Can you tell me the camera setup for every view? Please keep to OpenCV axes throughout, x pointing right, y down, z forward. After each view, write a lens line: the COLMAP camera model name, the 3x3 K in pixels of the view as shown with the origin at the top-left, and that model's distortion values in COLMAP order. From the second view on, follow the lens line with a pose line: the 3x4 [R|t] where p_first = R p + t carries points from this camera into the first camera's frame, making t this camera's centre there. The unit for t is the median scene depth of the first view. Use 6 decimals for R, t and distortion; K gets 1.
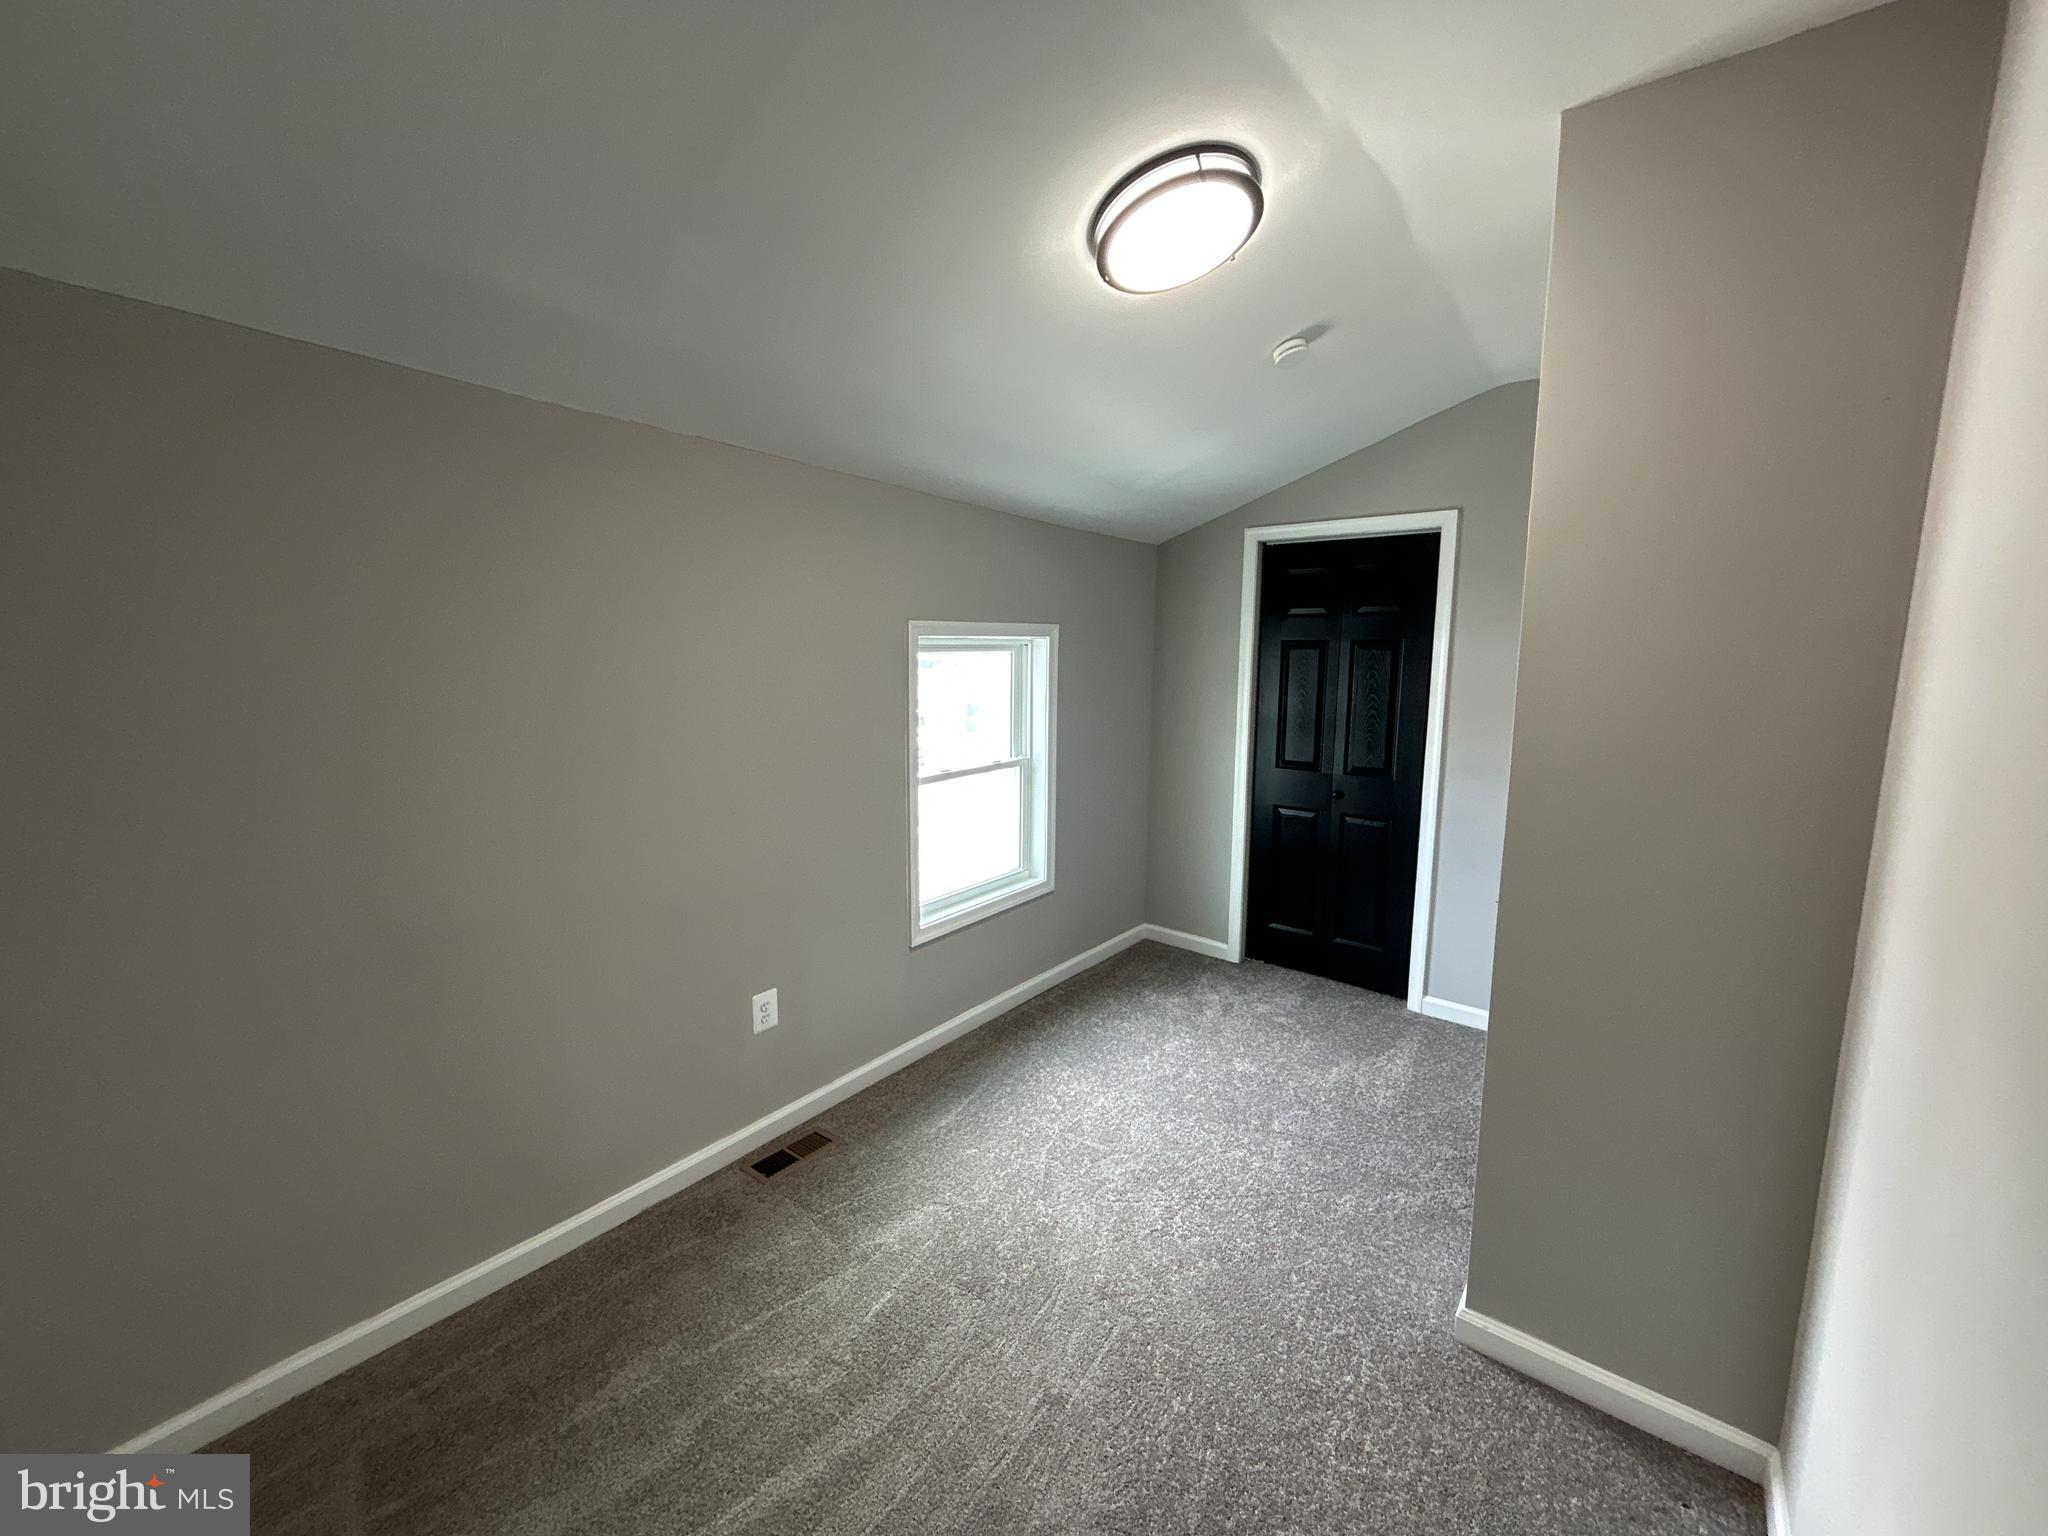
lens RADIAL K [[830.5, 0, 1021.1], [0, 830.5, 767.4], [0, 0, 1]] dist [-0.014722, 0.010443]
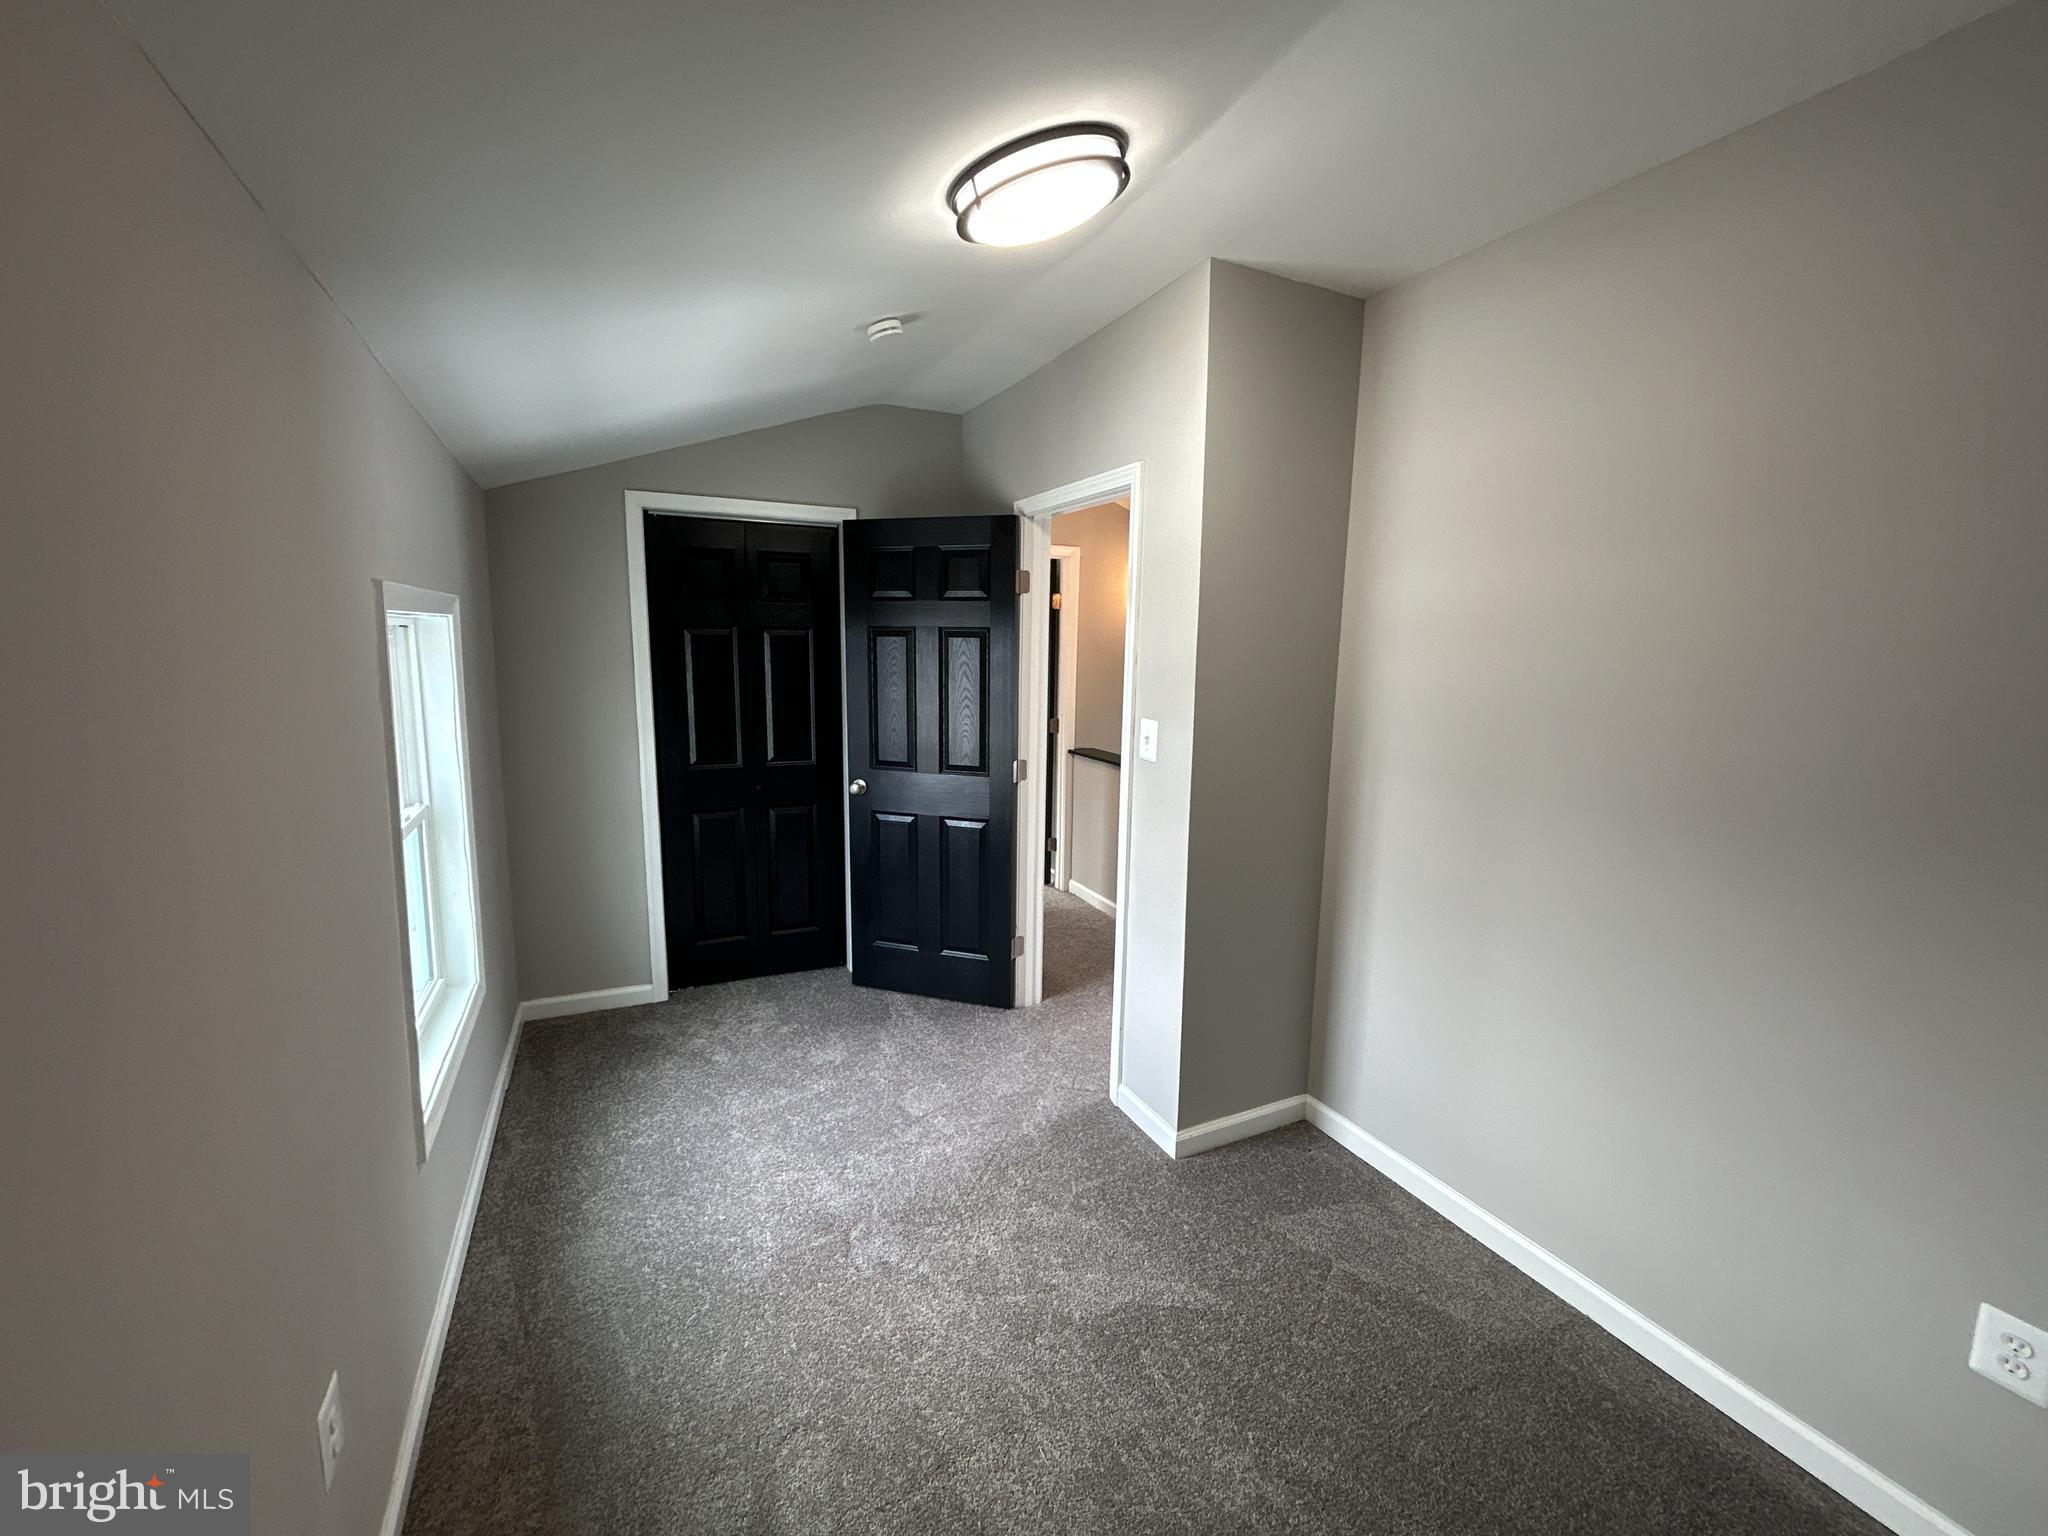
lens RADIAL K [[830.5, 0, 1021.1], [0, 830.5, 767.4], [0, 0, 1]] dist [-0.014722, 0.010443]
pose [[0.423267, -0.135051, 0.895883, -0.345734], [0.117108, 0.988688, 0.093712, -0.043767], [-0.898405, 0.065250, 0.434295, 0.299695]]
